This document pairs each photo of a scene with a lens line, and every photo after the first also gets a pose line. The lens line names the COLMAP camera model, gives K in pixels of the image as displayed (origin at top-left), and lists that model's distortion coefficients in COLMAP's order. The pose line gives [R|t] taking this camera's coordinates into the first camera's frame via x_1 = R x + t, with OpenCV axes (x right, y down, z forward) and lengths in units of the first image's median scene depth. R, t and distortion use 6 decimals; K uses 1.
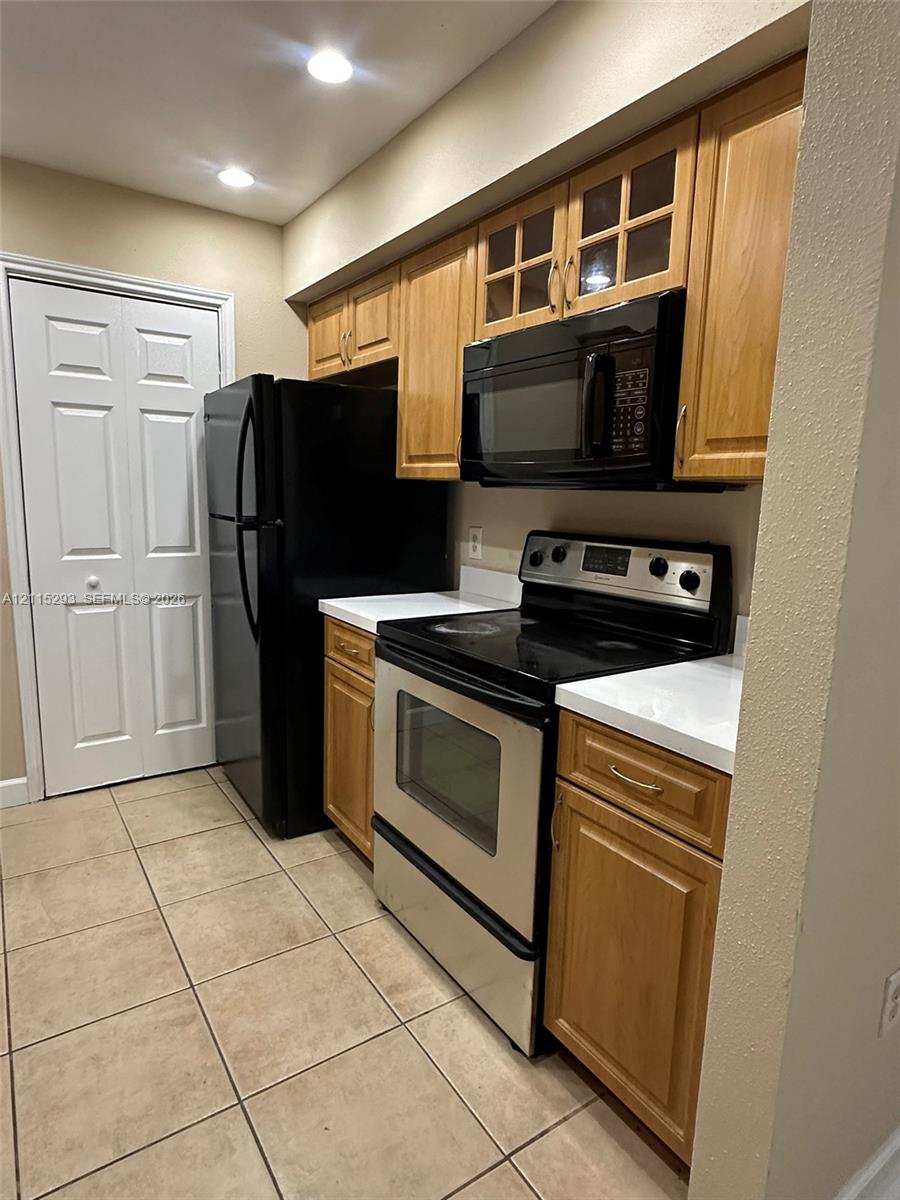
lens RADIAL K [[677.3, 0, 450.0], [0, 677.3, 600.0], [0, 0, 1]] dist [-0.001957, -0.001229]
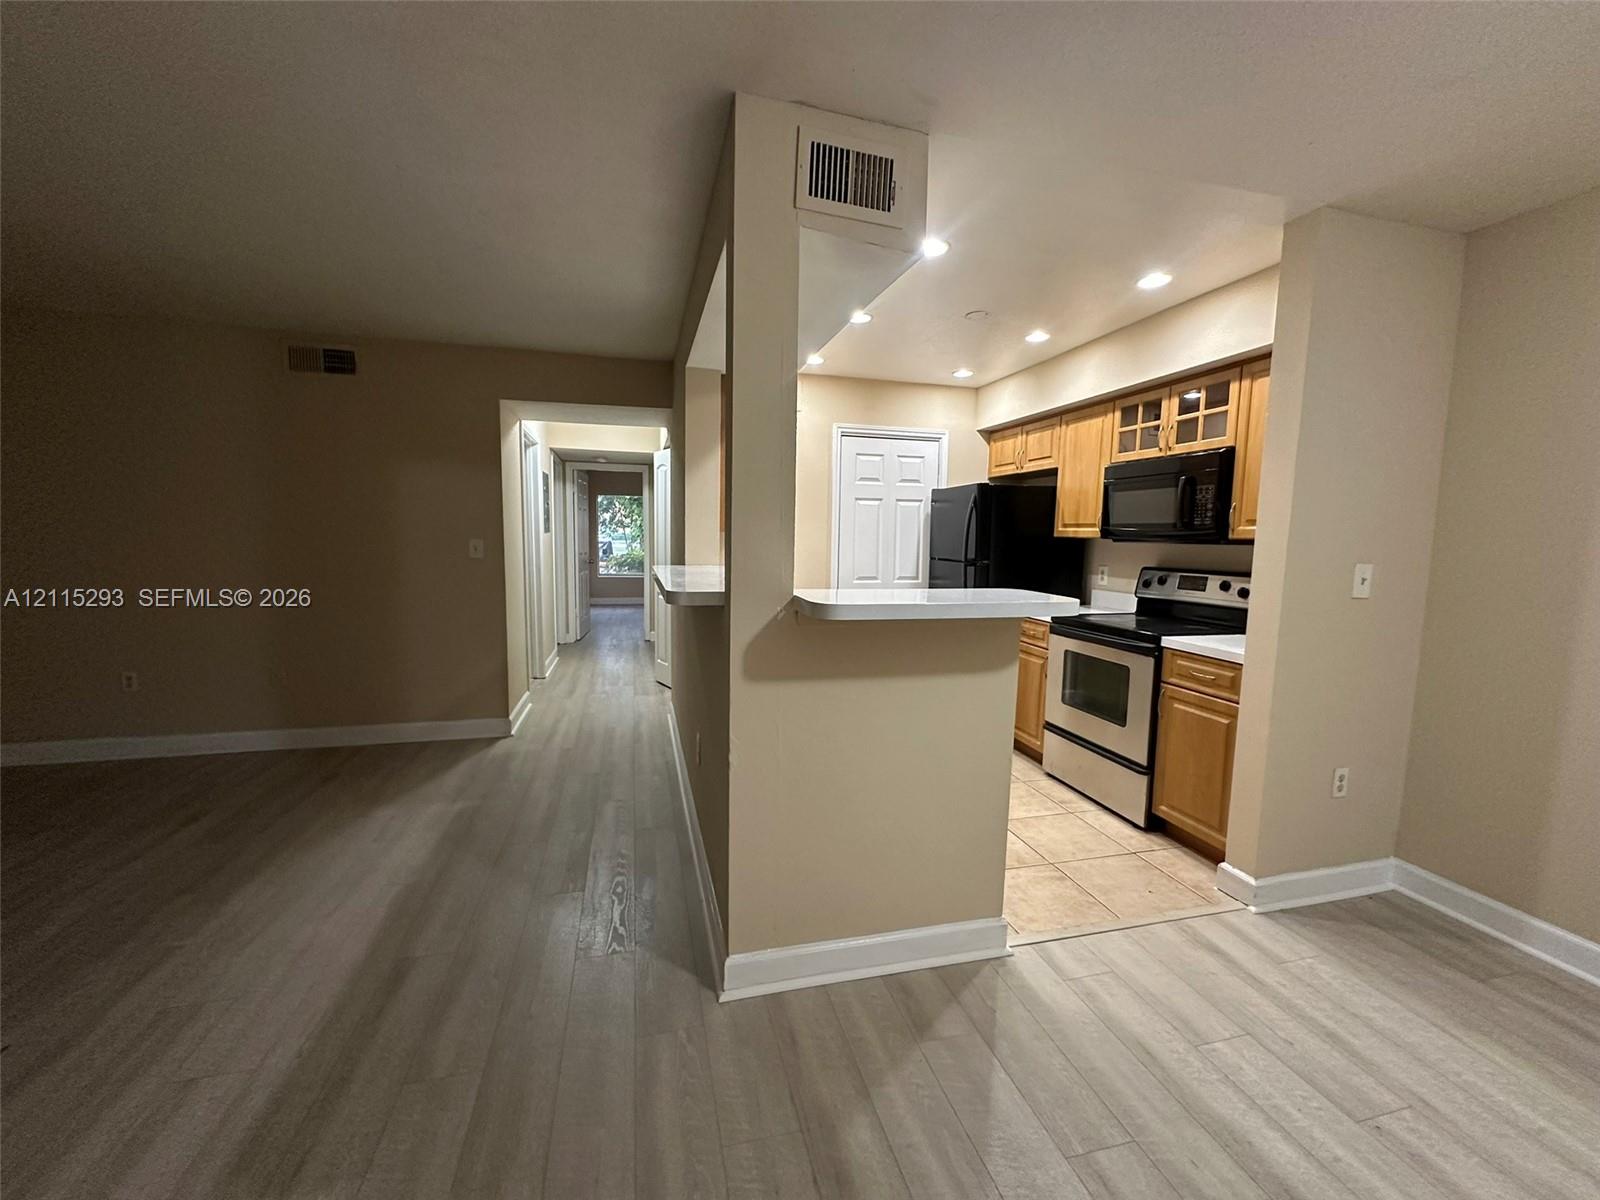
lens RADIAL K [[640.2, 0, 801.5], [0, 640.2, 598.7], [0, 0, 1]] dist [-0.002929, -0.000054]
pose [[0.940484, 0.021793, -0.339138, -0.154681], [-0.044854, 0.997171, -0.060309, 0.122296], [0.336864, 0.071931, 0.938801, -0.862452]]
